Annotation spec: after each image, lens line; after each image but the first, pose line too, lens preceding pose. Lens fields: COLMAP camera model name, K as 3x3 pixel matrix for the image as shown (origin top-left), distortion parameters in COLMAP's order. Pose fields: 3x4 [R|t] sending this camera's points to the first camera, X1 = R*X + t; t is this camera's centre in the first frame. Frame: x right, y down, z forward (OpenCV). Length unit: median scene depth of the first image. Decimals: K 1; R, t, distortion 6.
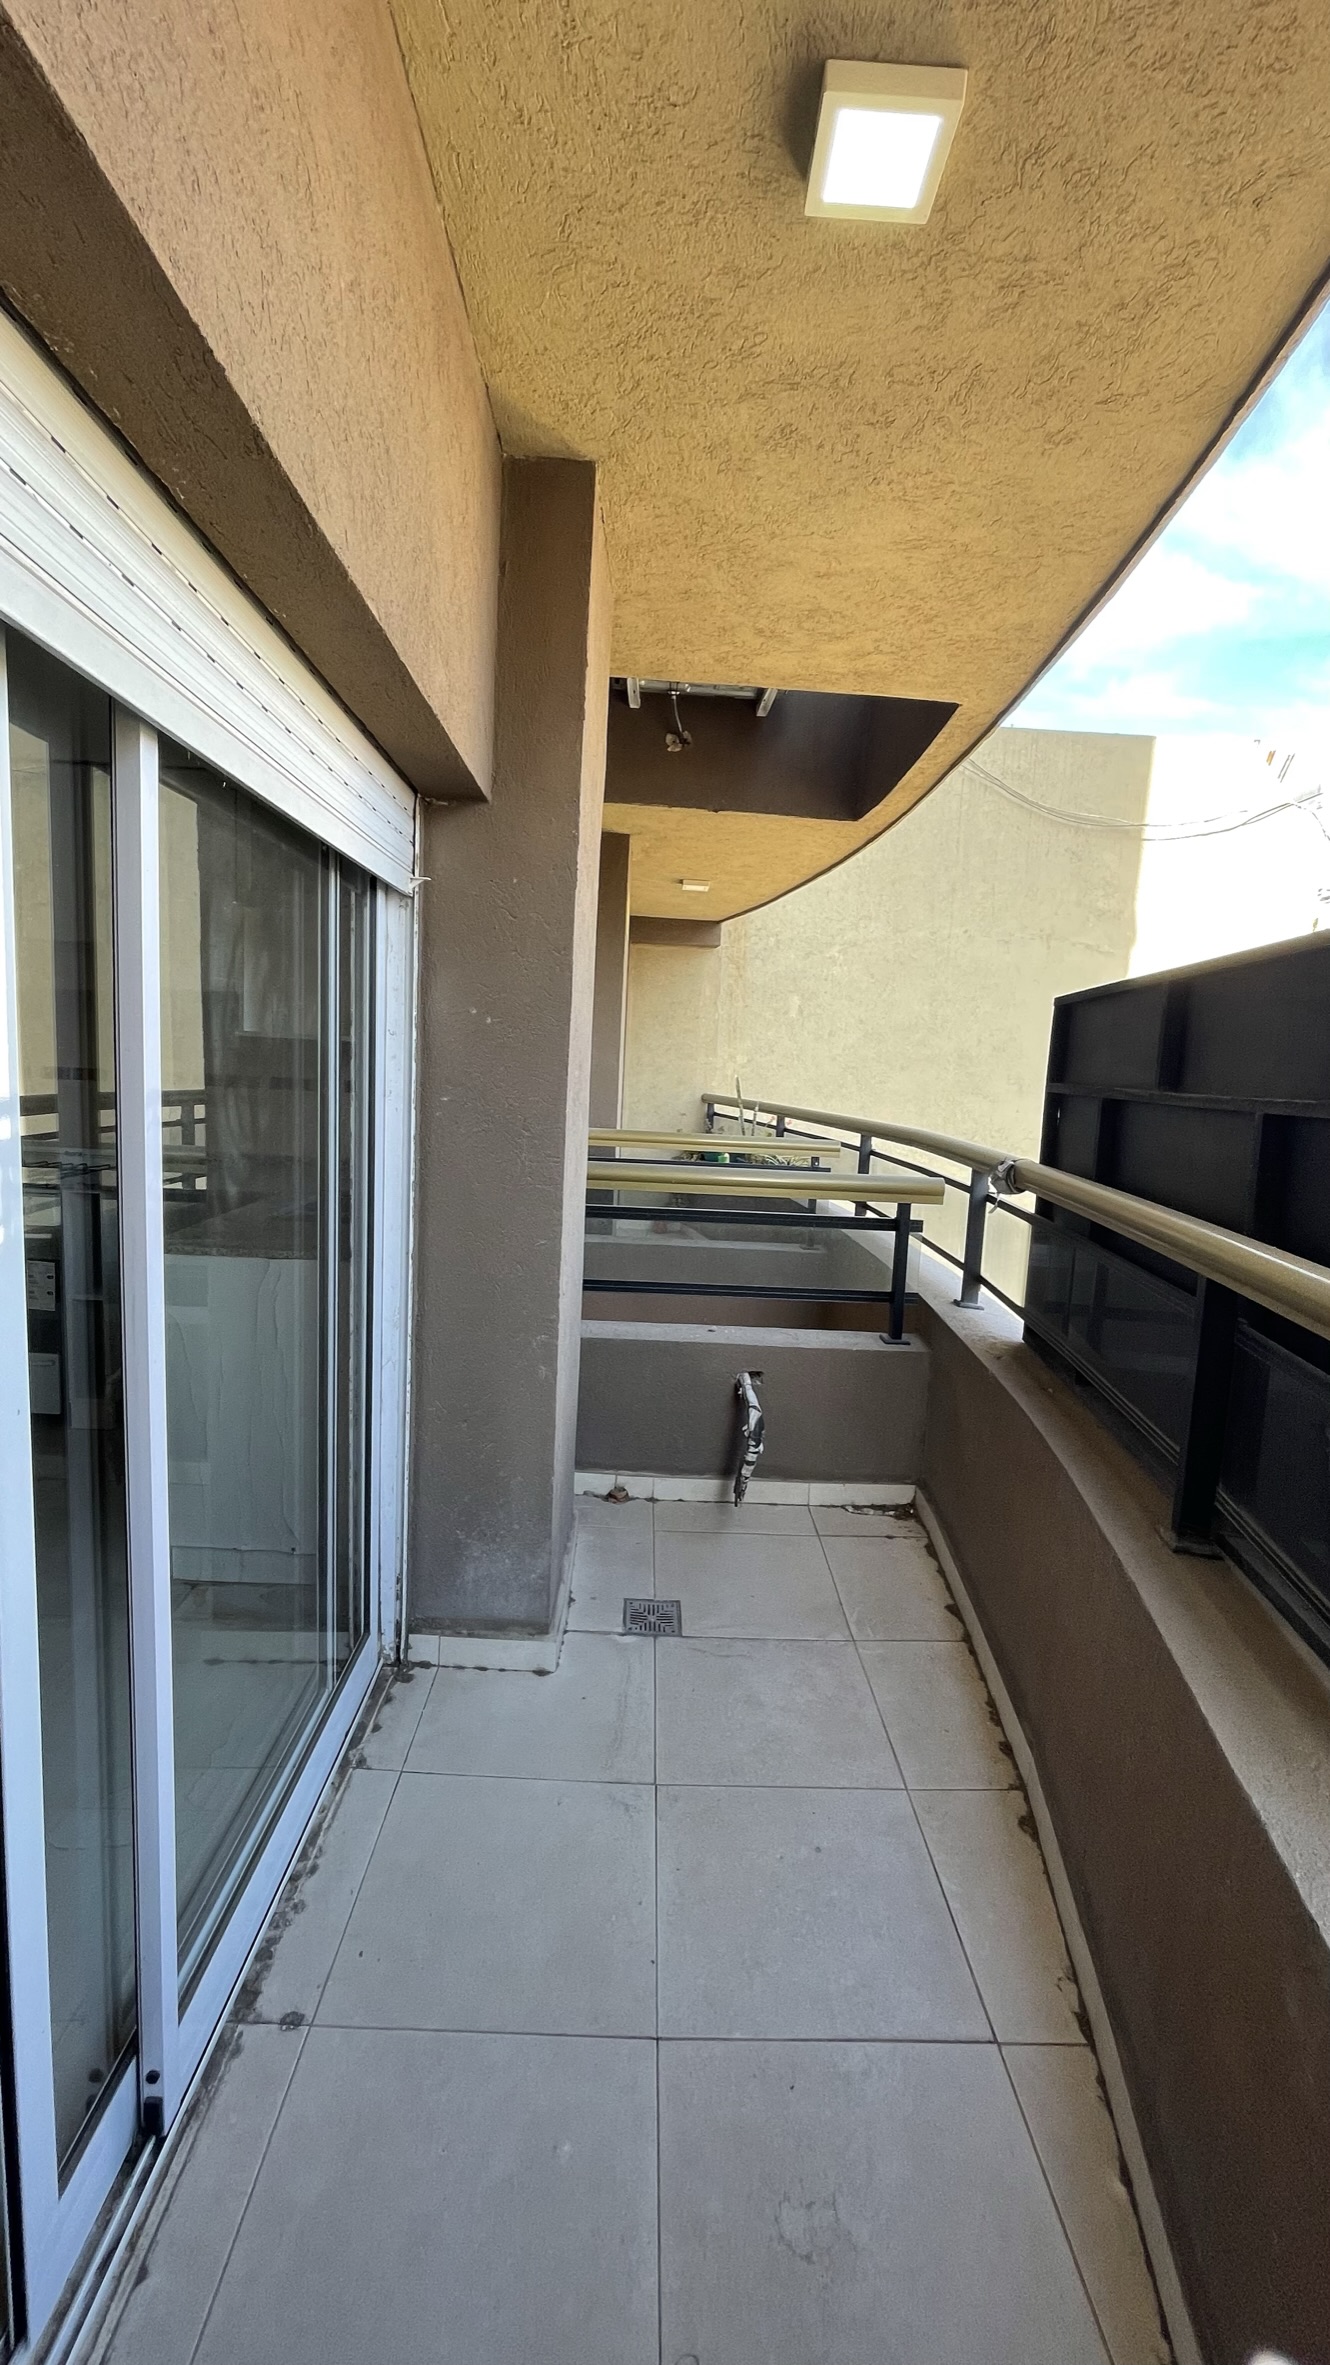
lens RADIAL K [[958.8, 0, 669.5], [0, 958.8, 1183.1], [0, 0, 1]] dist [-0.001000, 0.000542]
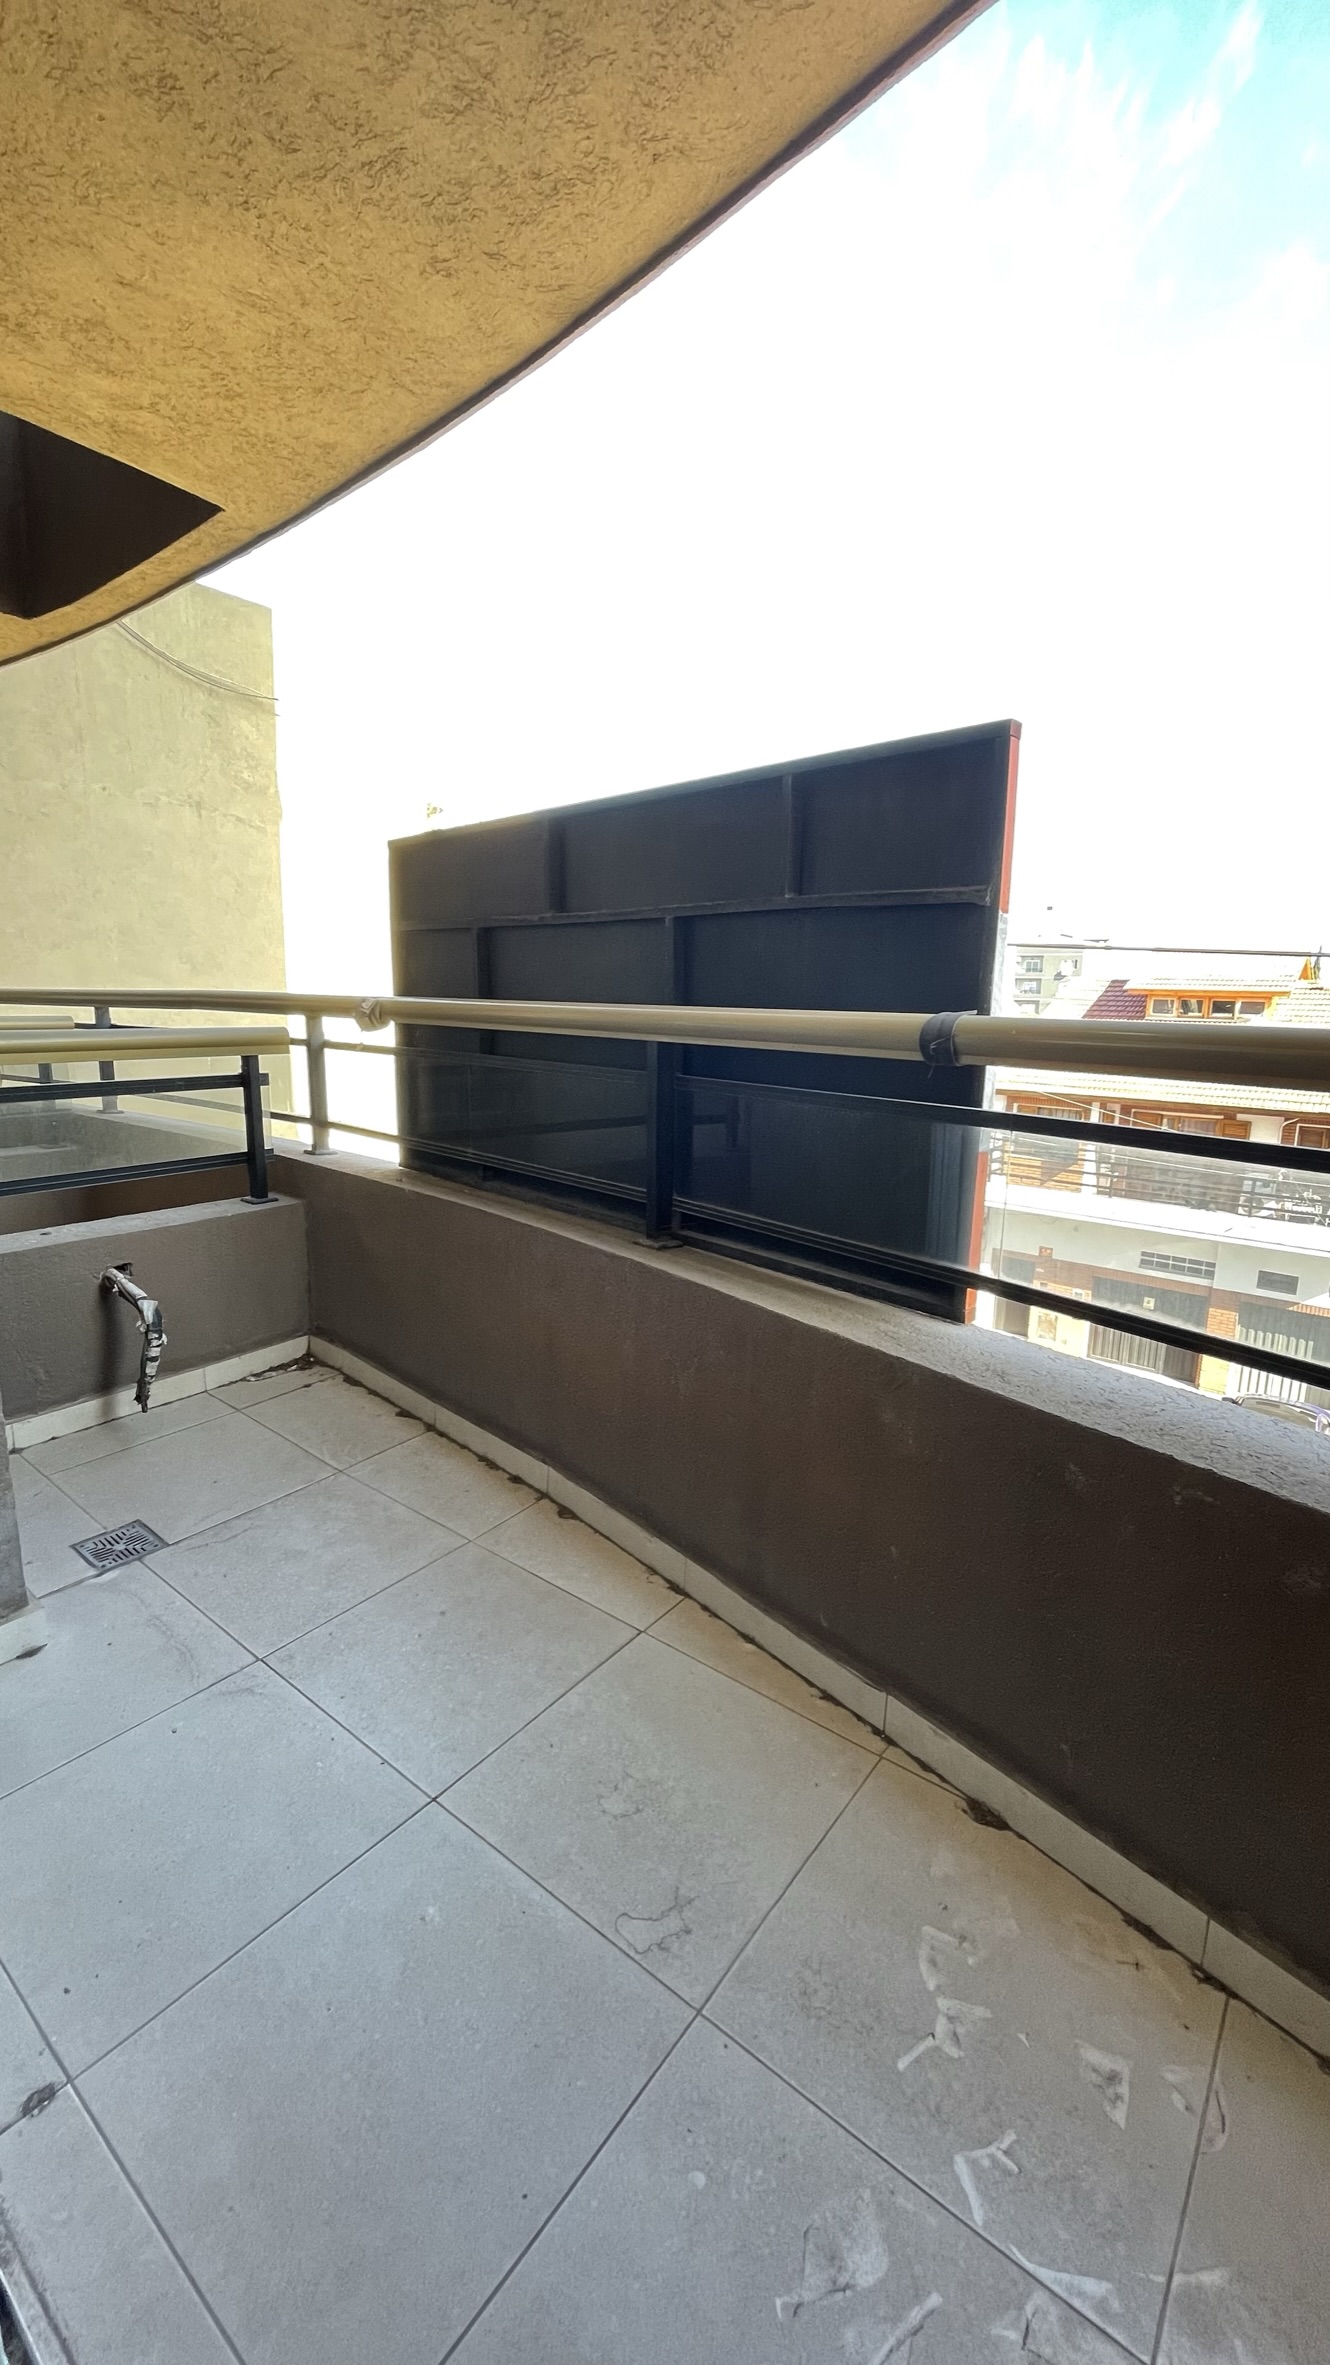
lens RADIAL K [[958.8, 0, 665.5], [0, 958.8, 1184.7], [0, 0, 1]] dist [-0.001000, 0.000542]
pose [[0.632282, -0.185276, 0.752258, -0.285583], [0.107285, 0.982567, 0.151826, 0.056016], [-0.767274, -0.015291, 0.641137, 0.079864]]
